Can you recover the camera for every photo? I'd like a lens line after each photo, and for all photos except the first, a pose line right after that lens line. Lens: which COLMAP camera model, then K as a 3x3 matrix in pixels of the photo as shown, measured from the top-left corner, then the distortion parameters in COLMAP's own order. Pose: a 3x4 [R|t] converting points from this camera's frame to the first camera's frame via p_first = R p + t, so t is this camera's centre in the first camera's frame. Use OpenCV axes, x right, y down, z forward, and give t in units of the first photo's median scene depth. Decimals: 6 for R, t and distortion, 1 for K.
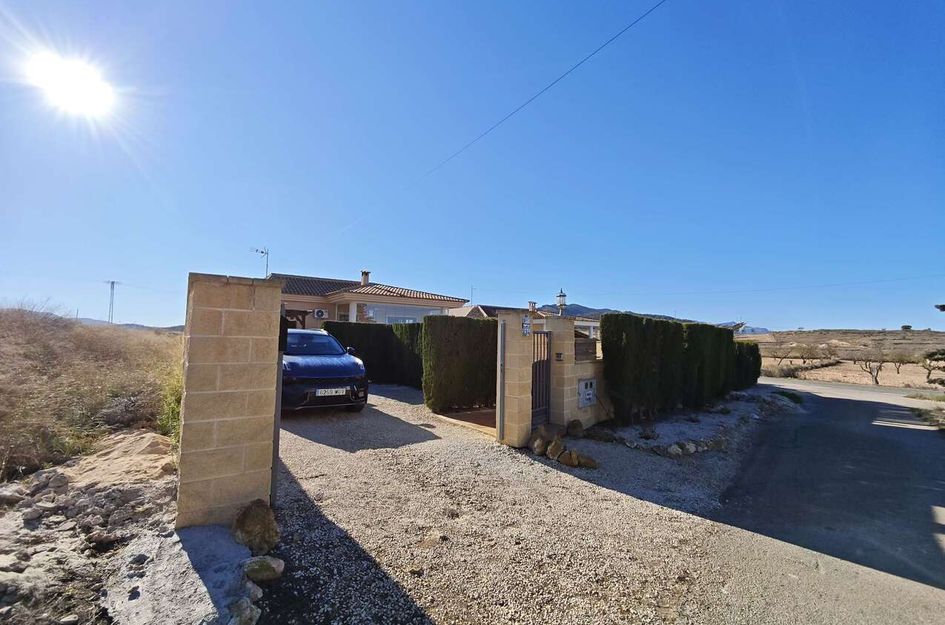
lens RADIAL K [[391.6, 0, 468.8], [0, 391.6, 305.5], [0, 0, 1]] dist [-0.007881, 0.000483]
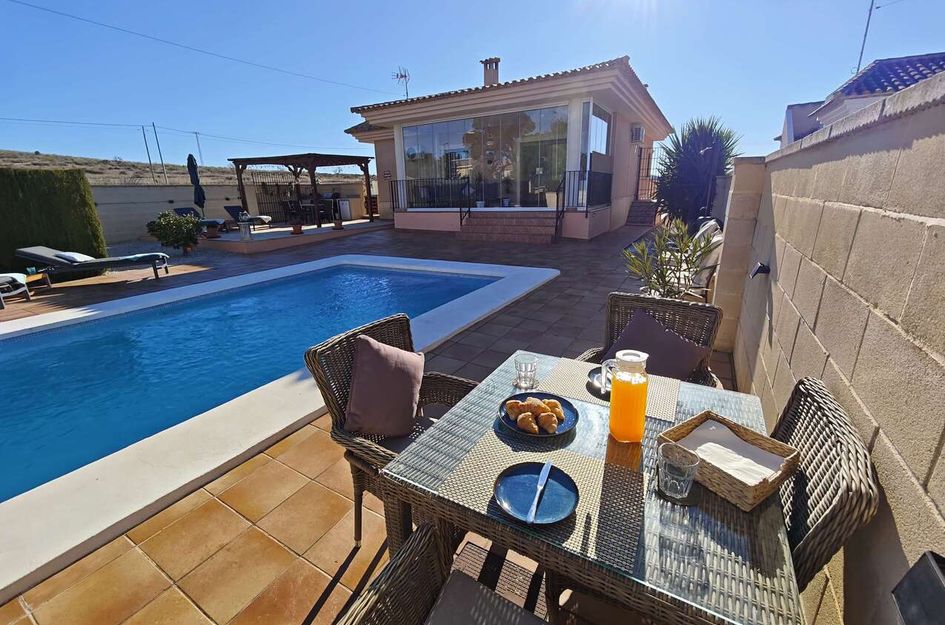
lens RADIAL K [[395.5, 0, 464.5], [0, 395.5, 303.9], [0, 0, 1]] dist [-0.001241, 0.000105]
pose [[0.406931, 0.226583, -0.884911, 0.219728], [0.116646, 0.947927, 0.296359, 0.051591], [0.905981, -0.223819, 0.359310, 0.529079]]
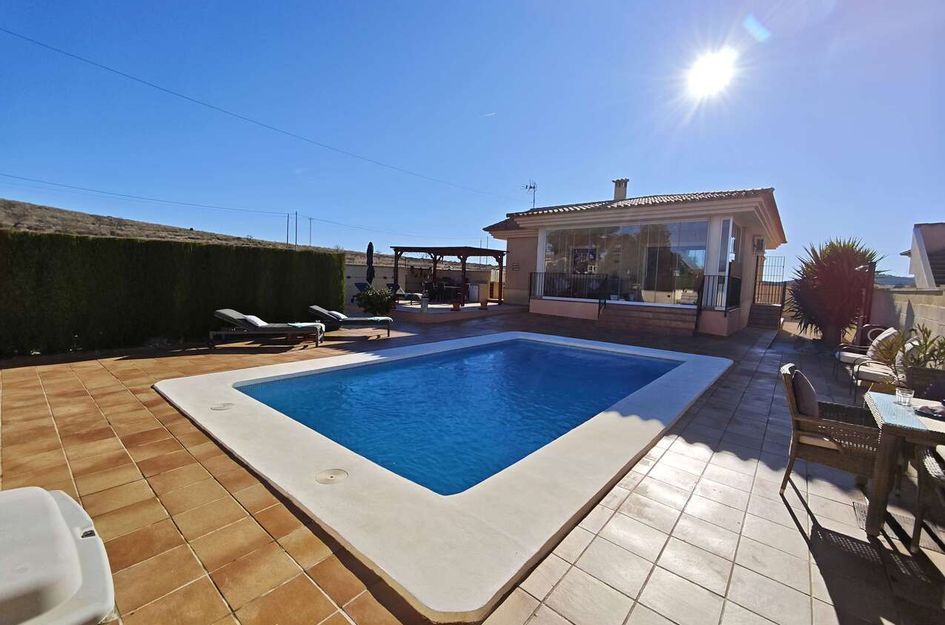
lens RADIAL K [[391.6, 0, 468.8], [0, 391.6, 305.5], [0, 0, 1]] dist [-0.007881, 0.000483]
pose [[0.248794, 0.061491, -0.966603, 0.239006], [0.055079, 0.995469, 0.077504, 0.042439], [0.966989, -0.072522, 0.244280, 0.445741]]
